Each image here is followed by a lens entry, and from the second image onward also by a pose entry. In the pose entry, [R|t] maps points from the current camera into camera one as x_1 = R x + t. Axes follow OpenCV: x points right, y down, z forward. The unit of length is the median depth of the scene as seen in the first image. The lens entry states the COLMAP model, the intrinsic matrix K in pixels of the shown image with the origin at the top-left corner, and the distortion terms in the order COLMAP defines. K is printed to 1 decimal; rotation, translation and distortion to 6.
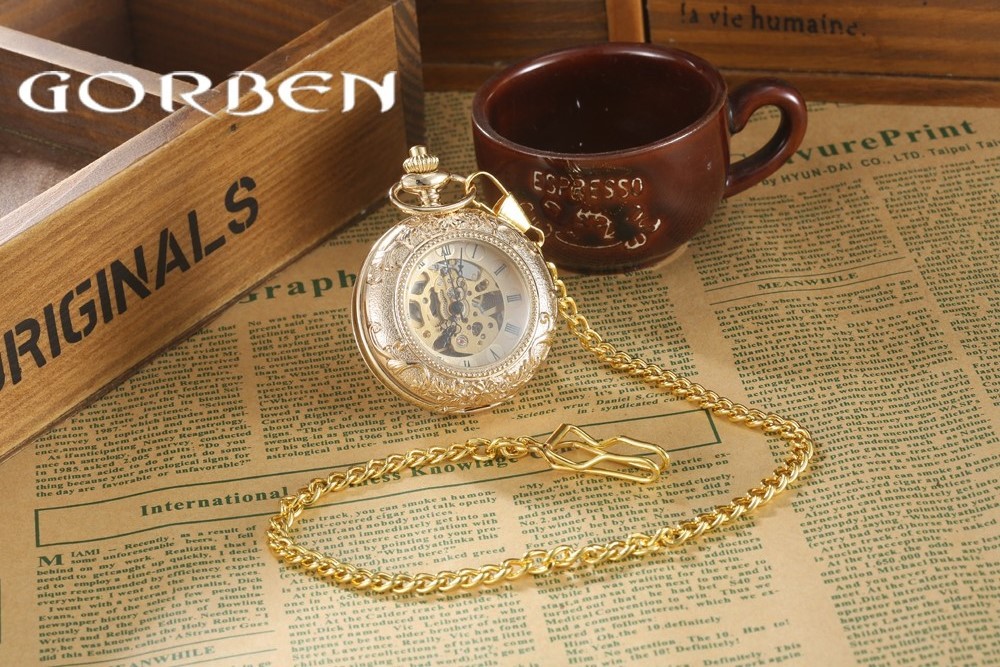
lens RADIAL K [[3189.6, 0, 500.0], [0, 3189.6, 333.5], [0, 0, 1]] dist [-0.038041, -0.055486]
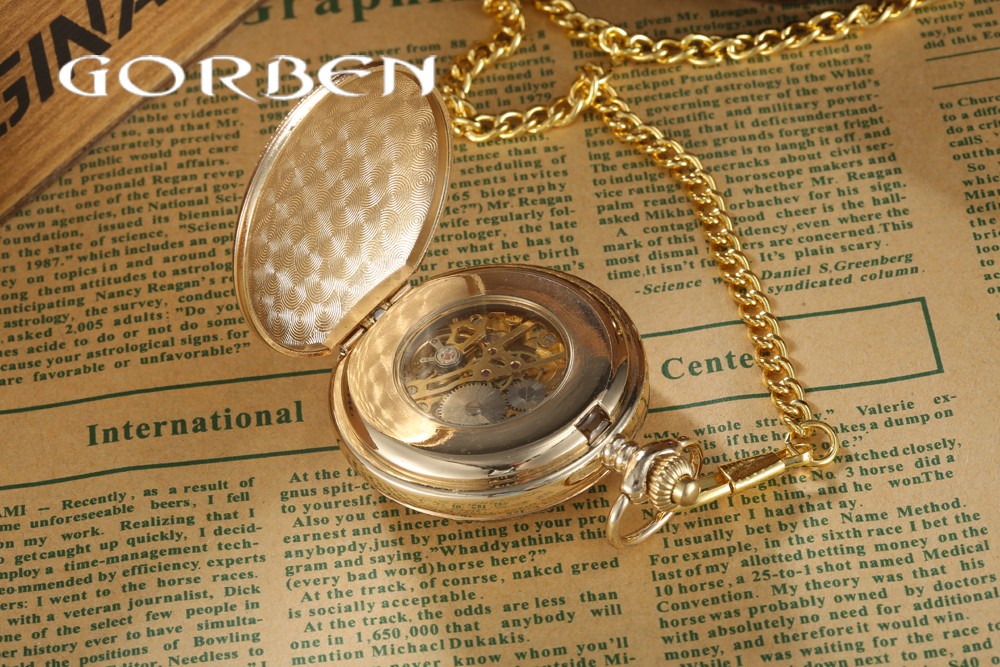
lens RADIAL K [[3469.4, 0, 575.8], [0, 3469.4, 333.3], [0, 0, 1]] dist [-0.209119, 0.398805]
pose [[0.998960, 0.044622, 0.009323, -0.015352], [-0.045326, 0.950521, 0.307337, -0.188927], [0.004852, -0.307440, 0.951555, 0.290188]]
